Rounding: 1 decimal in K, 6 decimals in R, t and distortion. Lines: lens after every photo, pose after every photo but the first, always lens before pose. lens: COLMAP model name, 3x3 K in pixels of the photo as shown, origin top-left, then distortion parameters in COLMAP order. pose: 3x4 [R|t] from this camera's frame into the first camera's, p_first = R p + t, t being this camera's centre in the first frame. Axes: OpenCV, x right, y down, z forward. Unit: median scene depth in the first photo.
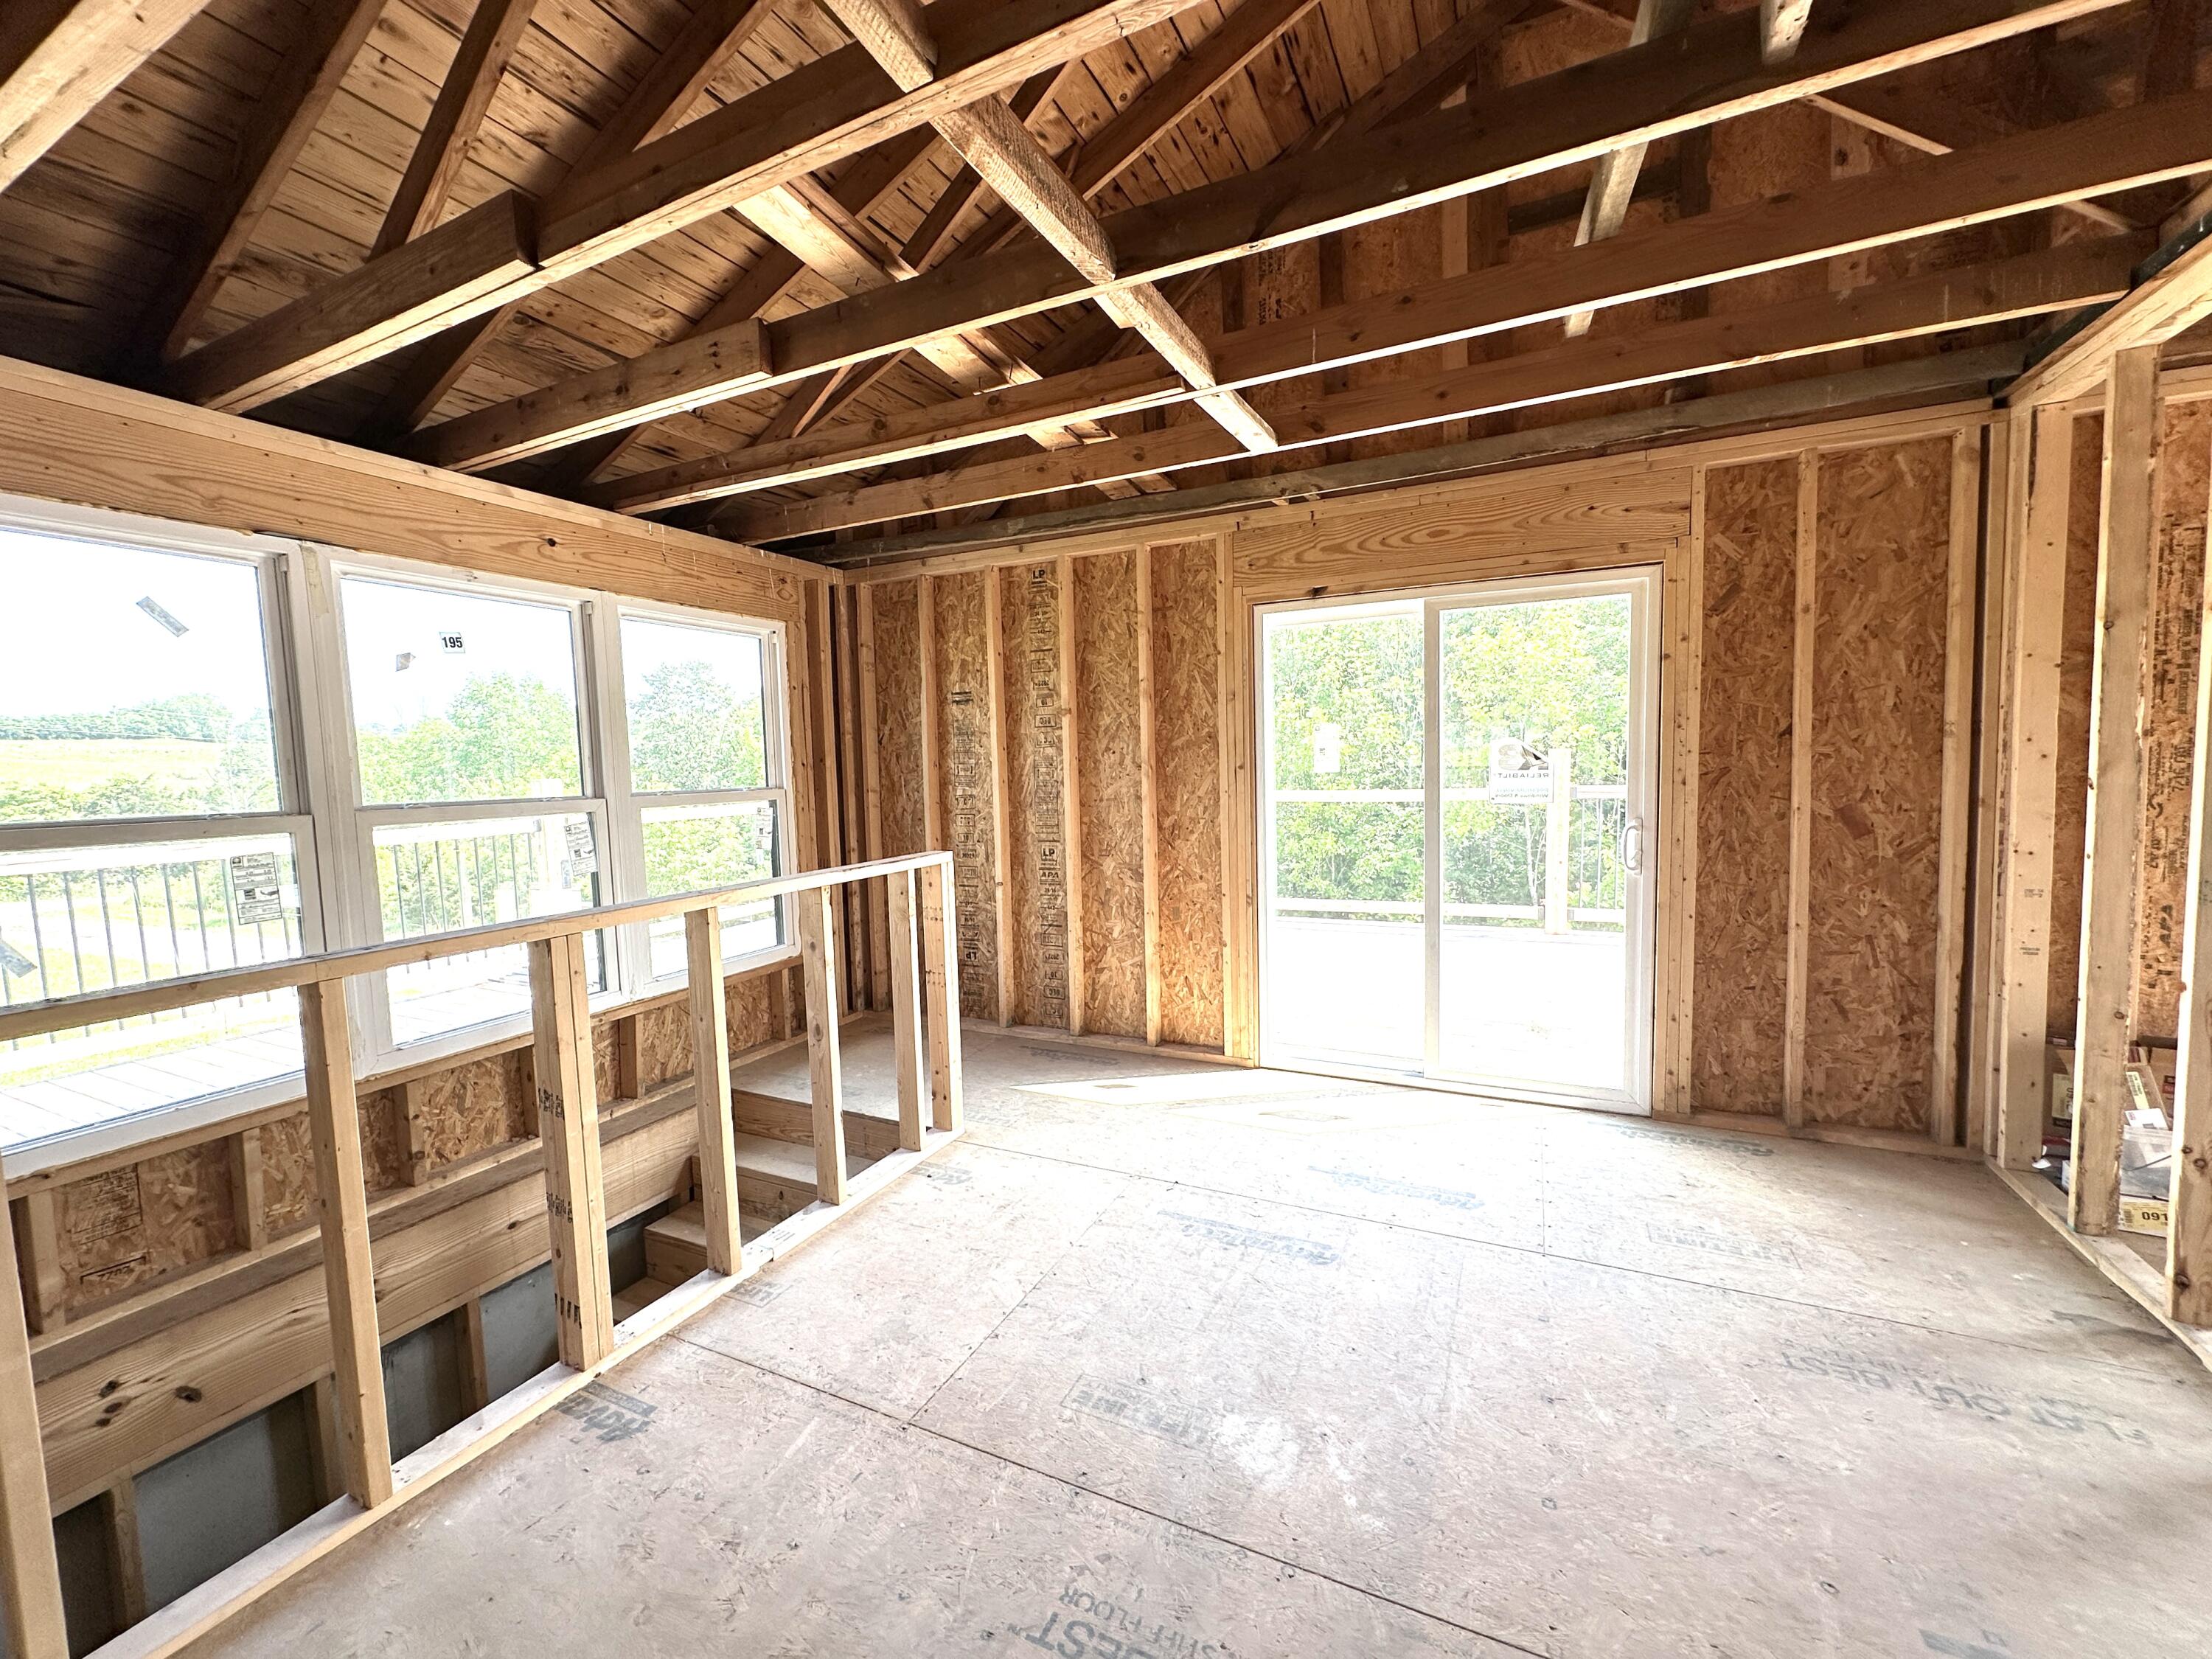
lens RADIAL K [[888.6, 0, 1107.2], [0, 888.6, 833.6], [0, 0, 1]] dist [0.000777, 0.000453]
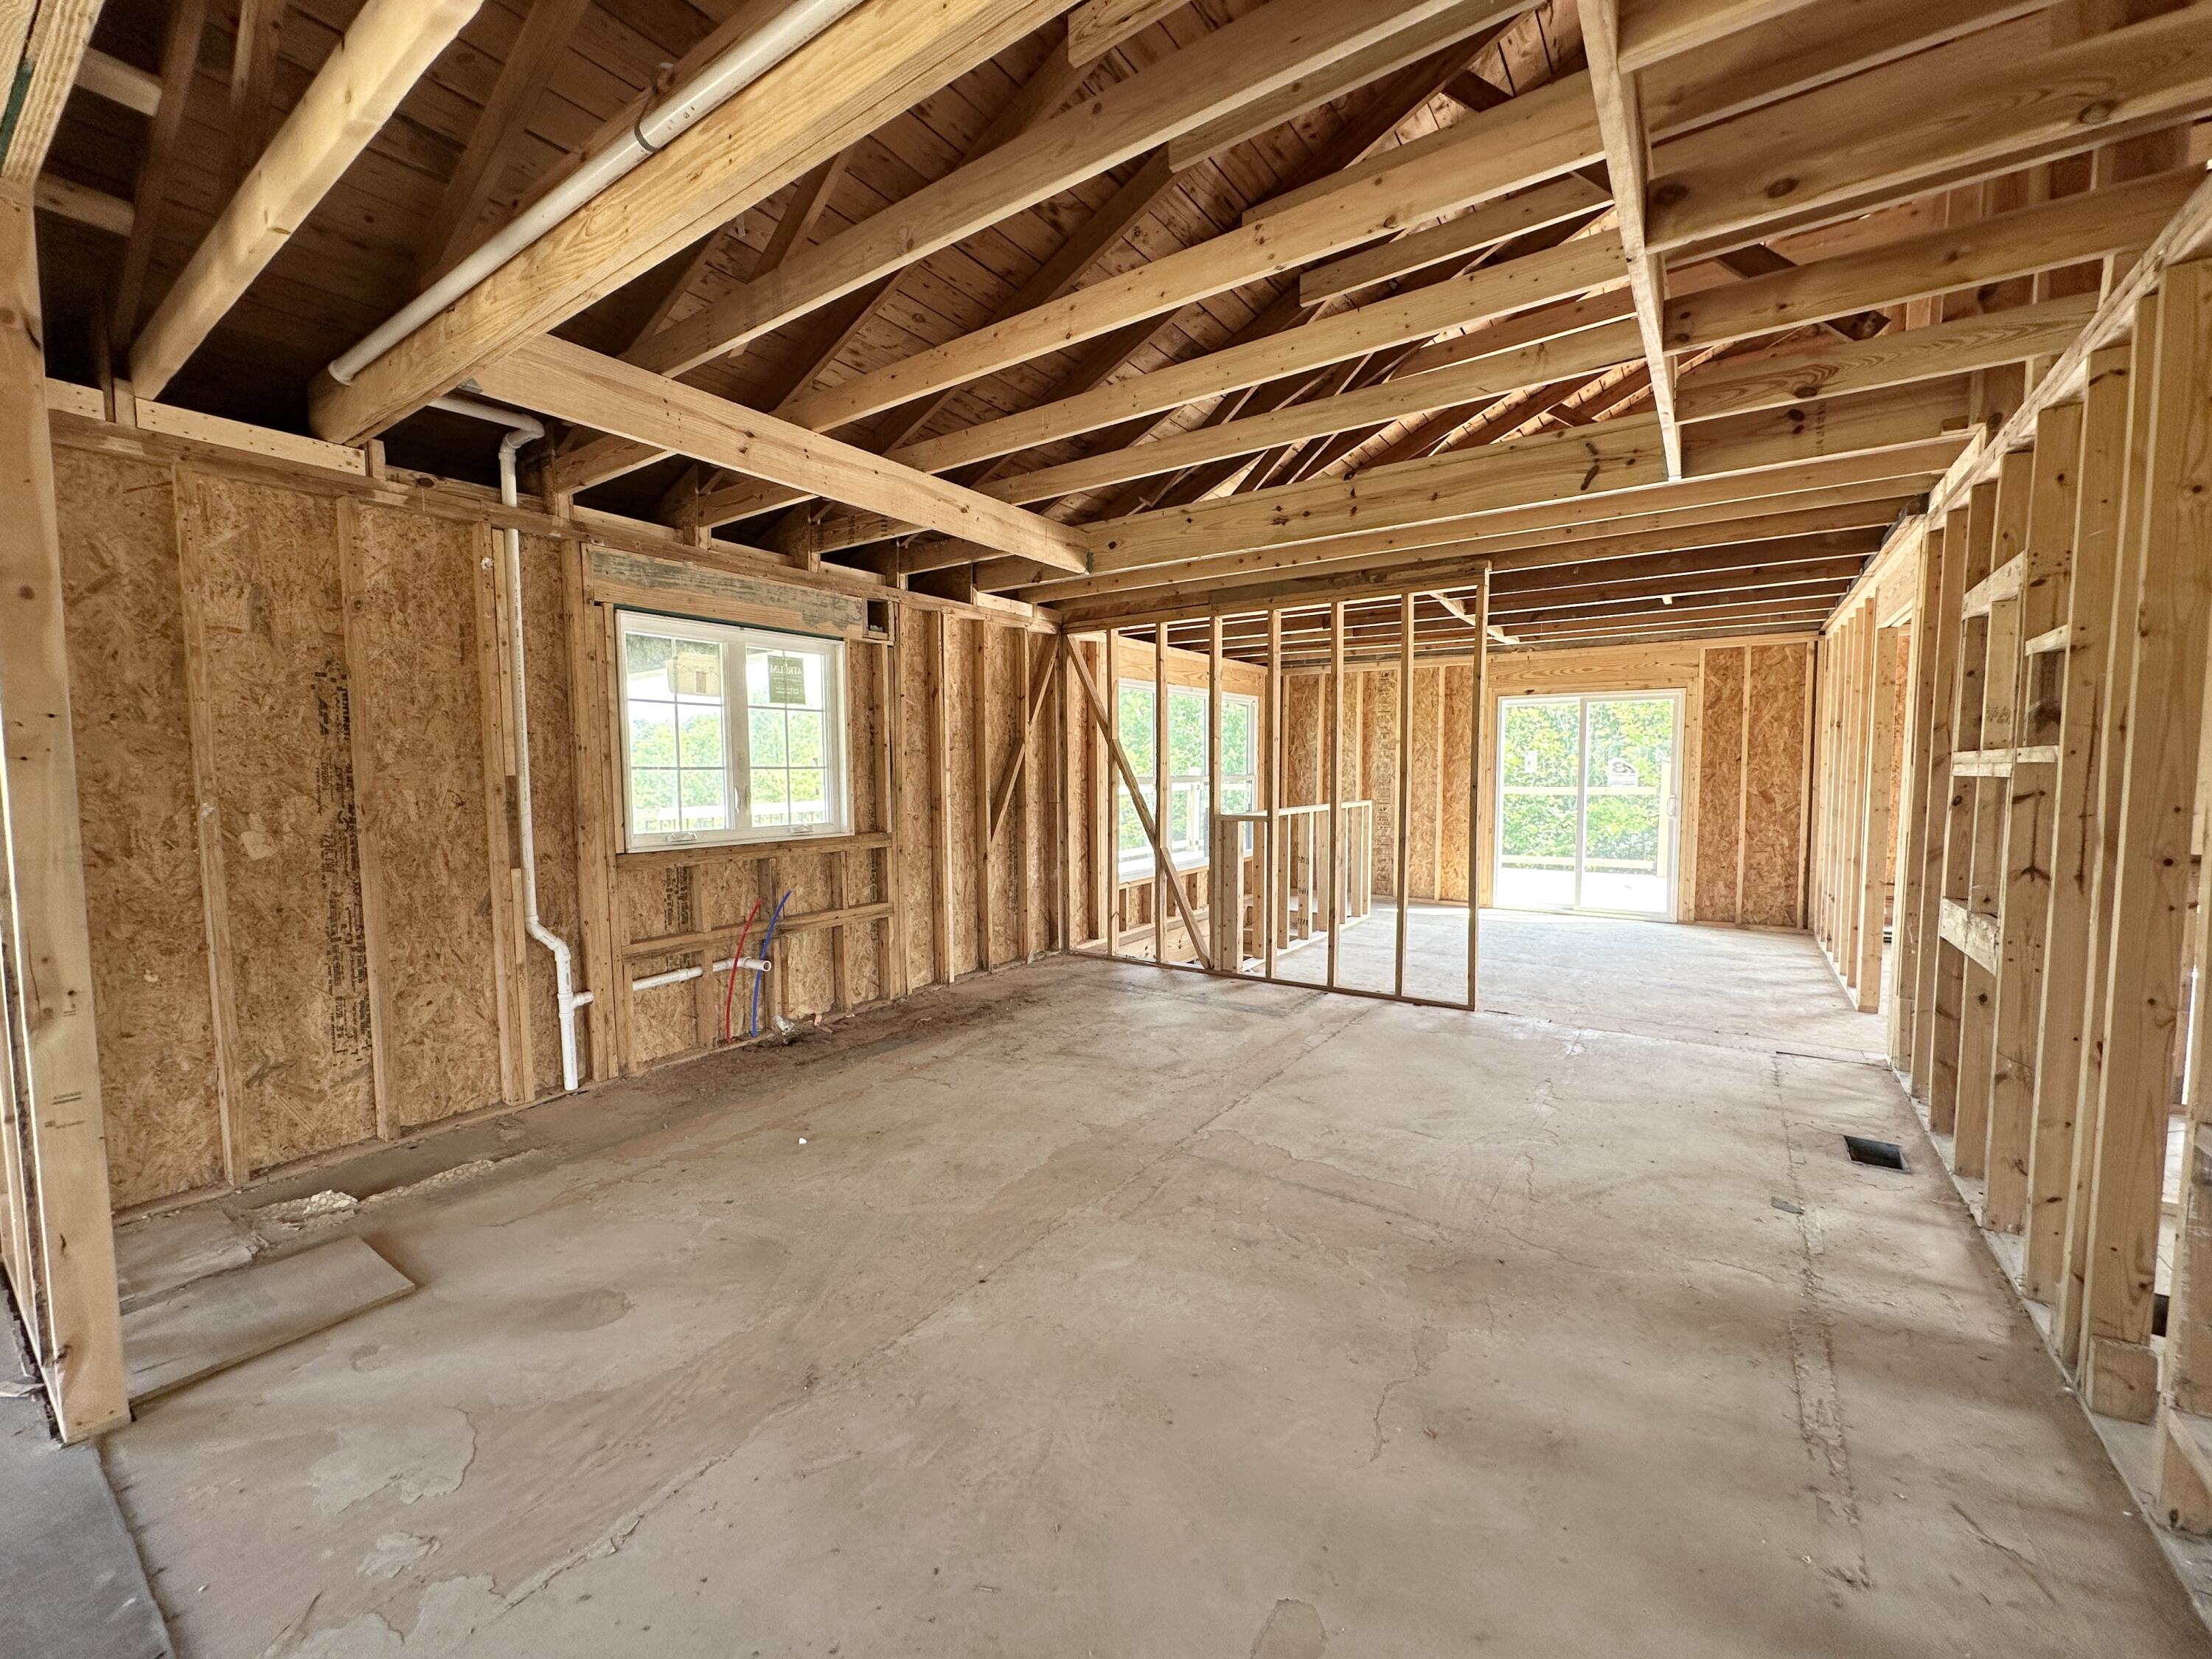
lens RADIAL K [[888.6, 0, 1110.7], [0, 888.6, 833.2], [0, 0, 1]] dist [0.000777, 0.000453]
pose [[0.988807, 0.032040, -0.145718, -0.541521], [-0.032770, 0.999459, -0.002615, 0.143245], [0.145555, 0.007361, 0.989323, -1.573762]]
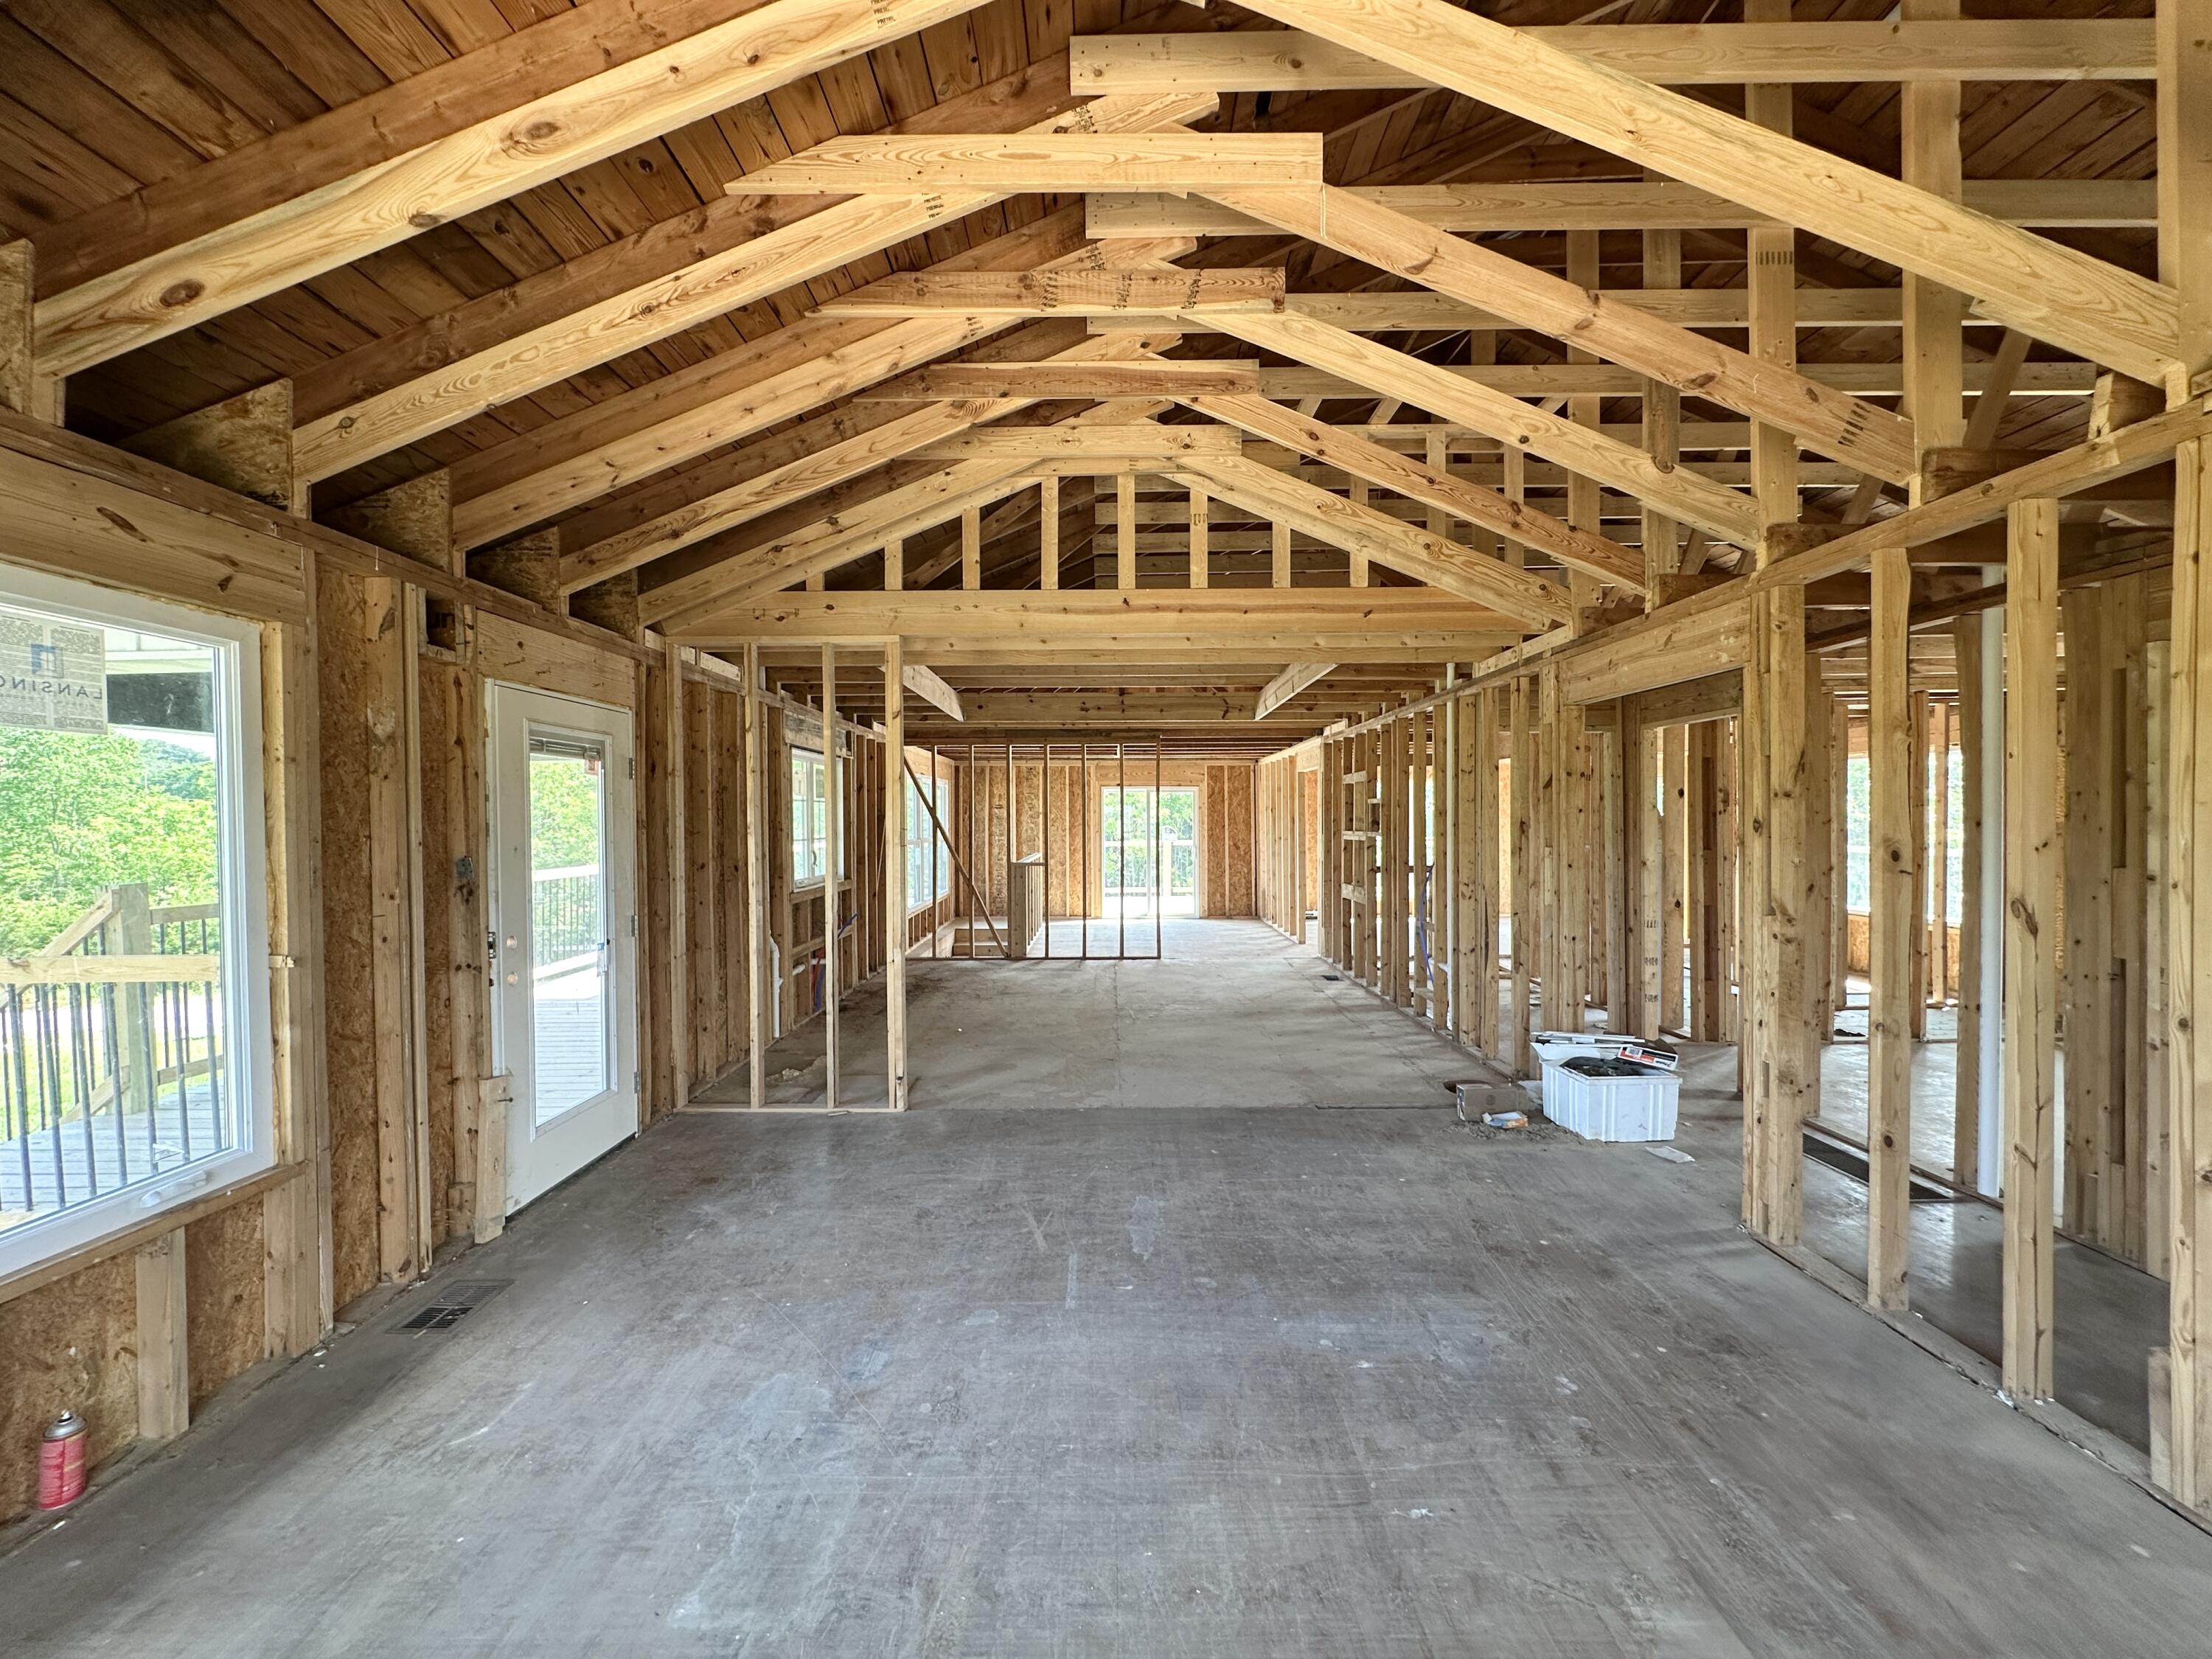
lens RADIAL K [[888.6, 0, 1101.8], [0, 888.6, 822.5], [0, 0, 1]] dist [0.000777, 0.000453]
pose [[0.902145, 0.021176, 0.430912, -1.632954], [0.014382, 0.996764, -0.079093, 0.202818], [-0.431192, 0.077551, 0.898921, -2.623376]]
